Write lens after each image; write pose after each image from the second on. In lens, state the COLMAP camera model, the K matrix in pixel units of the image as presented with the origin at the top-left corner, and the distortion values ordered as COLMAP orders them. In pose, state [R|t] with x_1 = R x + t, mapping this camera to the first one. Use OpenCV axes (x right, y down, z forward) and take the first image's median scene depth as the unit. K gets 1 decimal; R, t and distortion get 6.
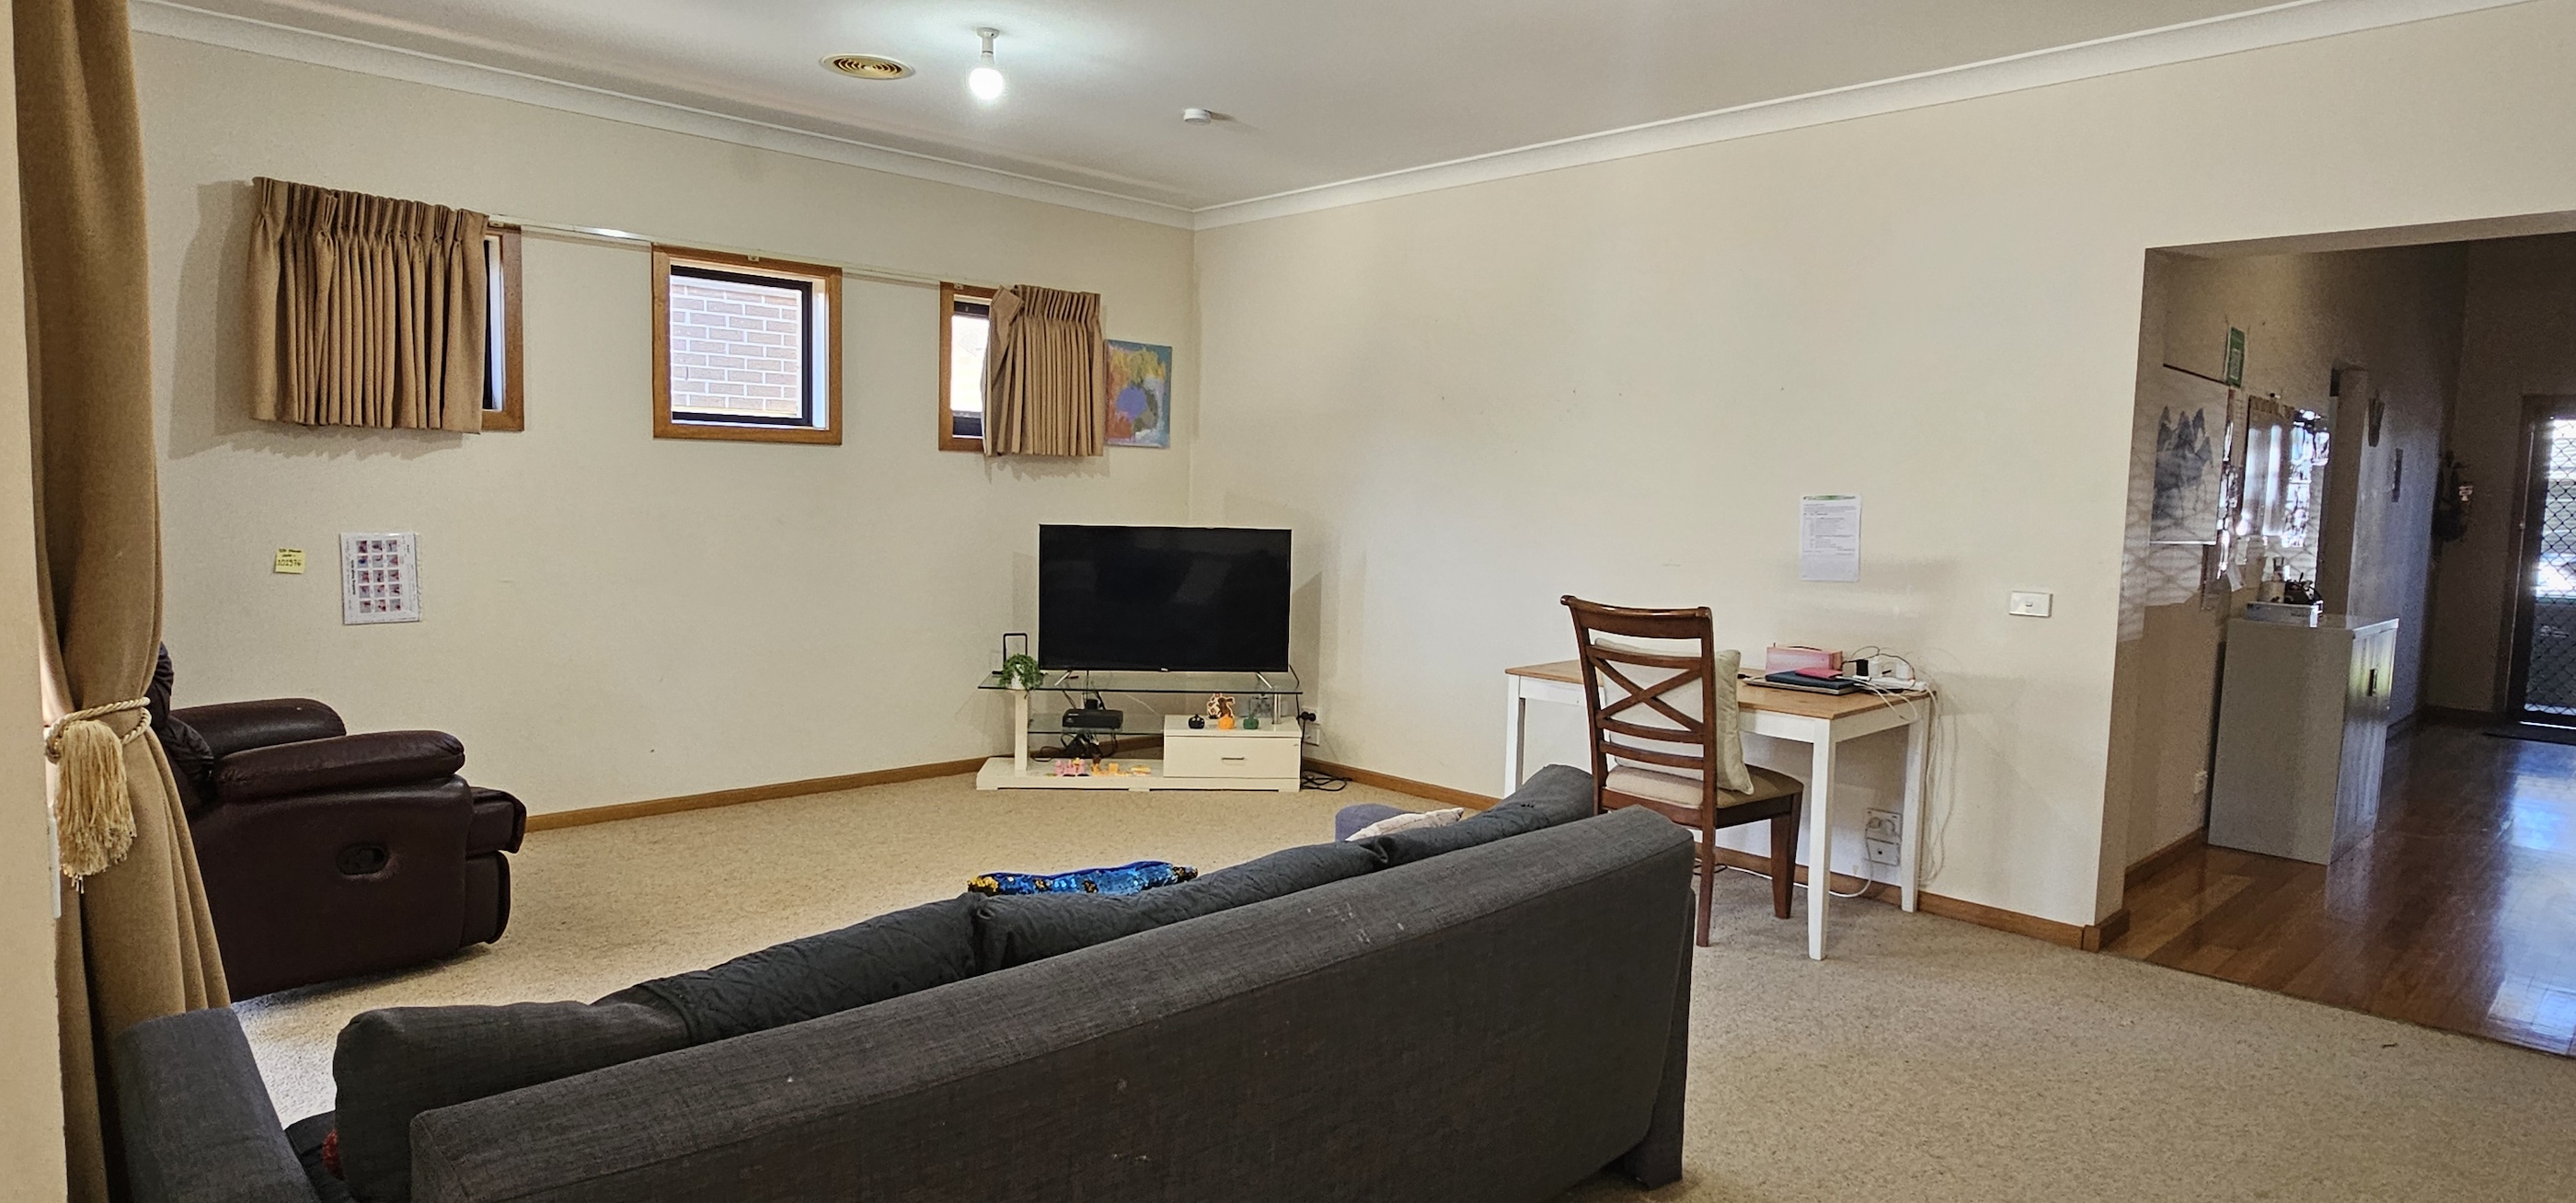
lens RADIAL K [[1376.2, 0, 1303.8], [0, 1376.2, 602.8], [0, 0, 1]] dist [0.002839, -0.005836]
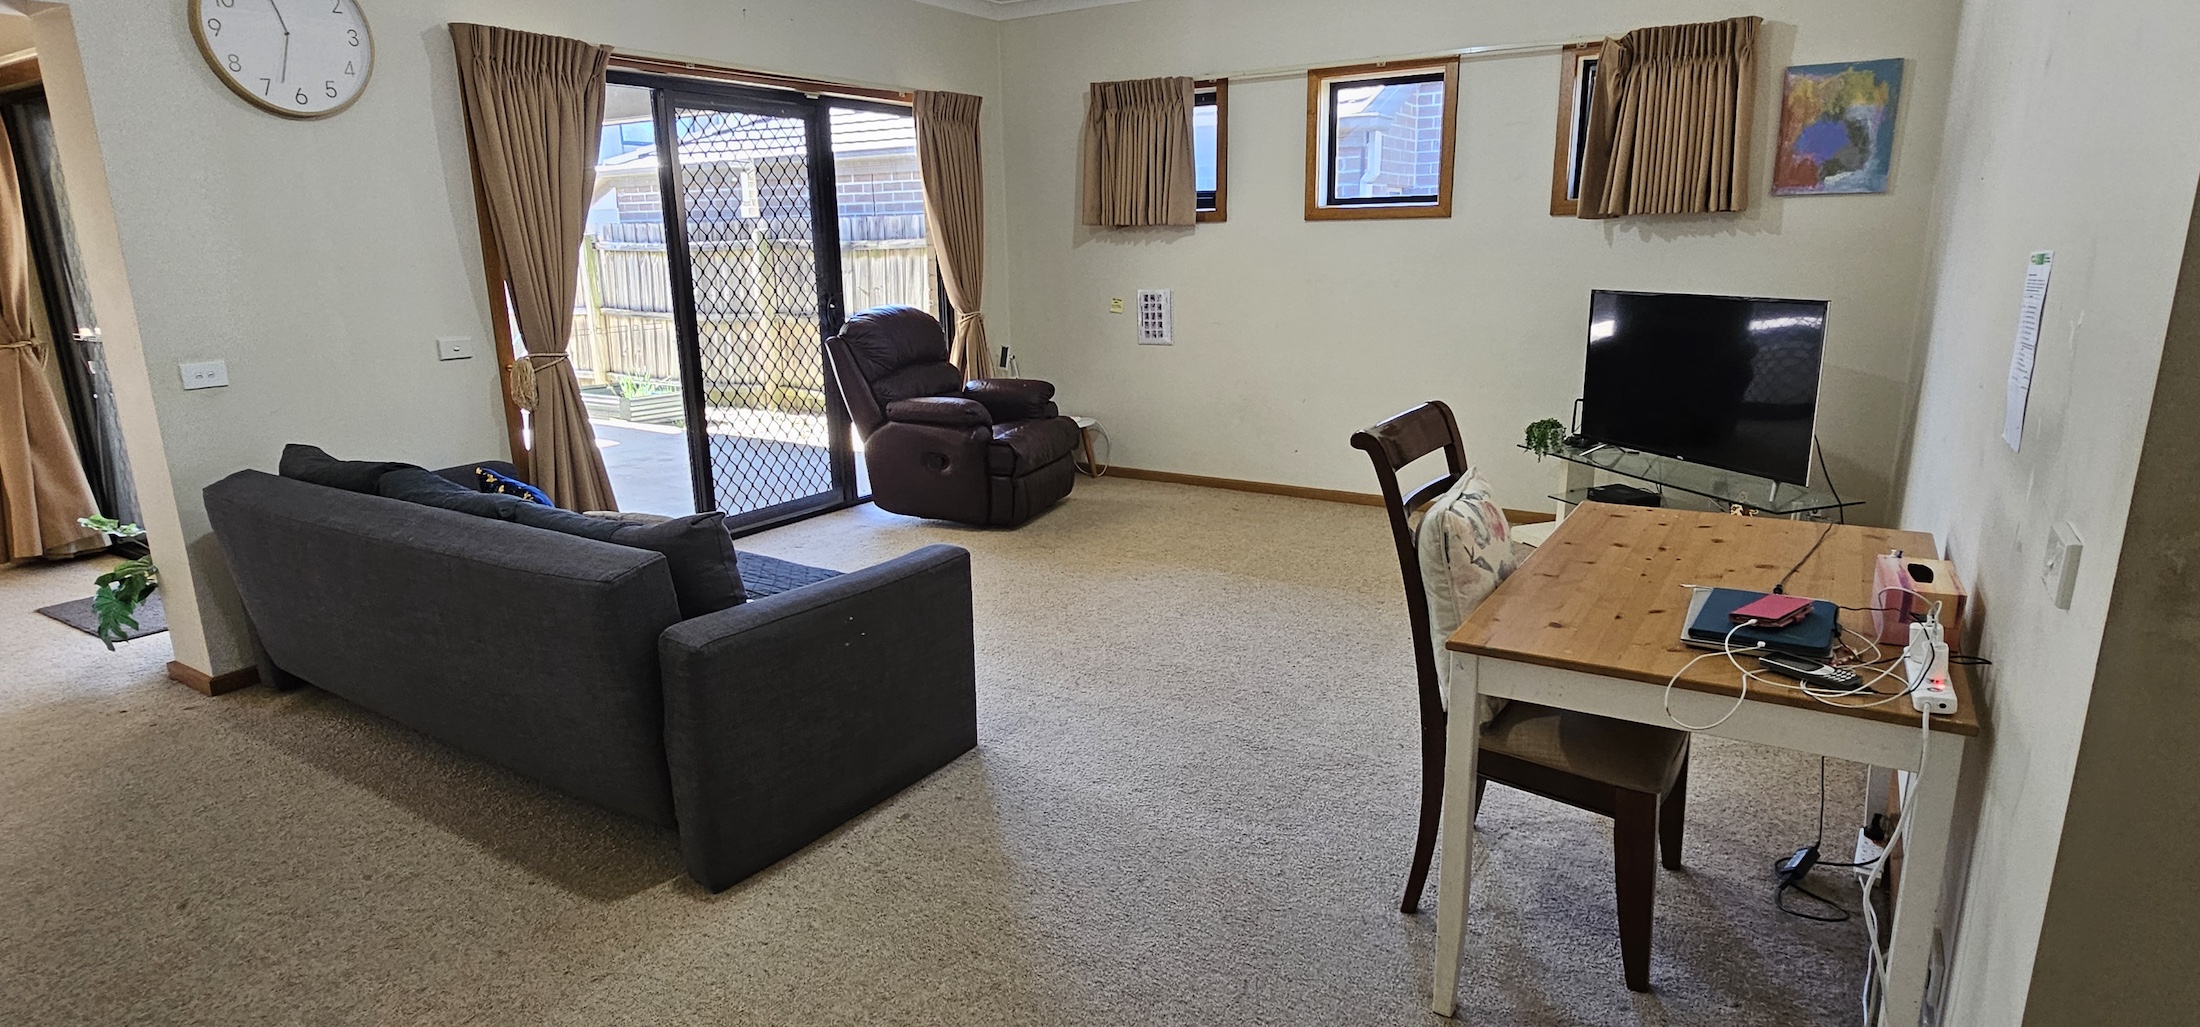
lens RADIAL K [[1109.4, 0, 1118.9], [0, 1109.4, 500.2], [0, 0, 1]] dist [-0.020523, 0.001335]
pose [[0.244504, 0.188449, -0.951160, 0.533452], [-0.061247, 0.981975, 0.178810, -0.031950], [0.967712, 0.014536, 0.251639, 0.527568]]
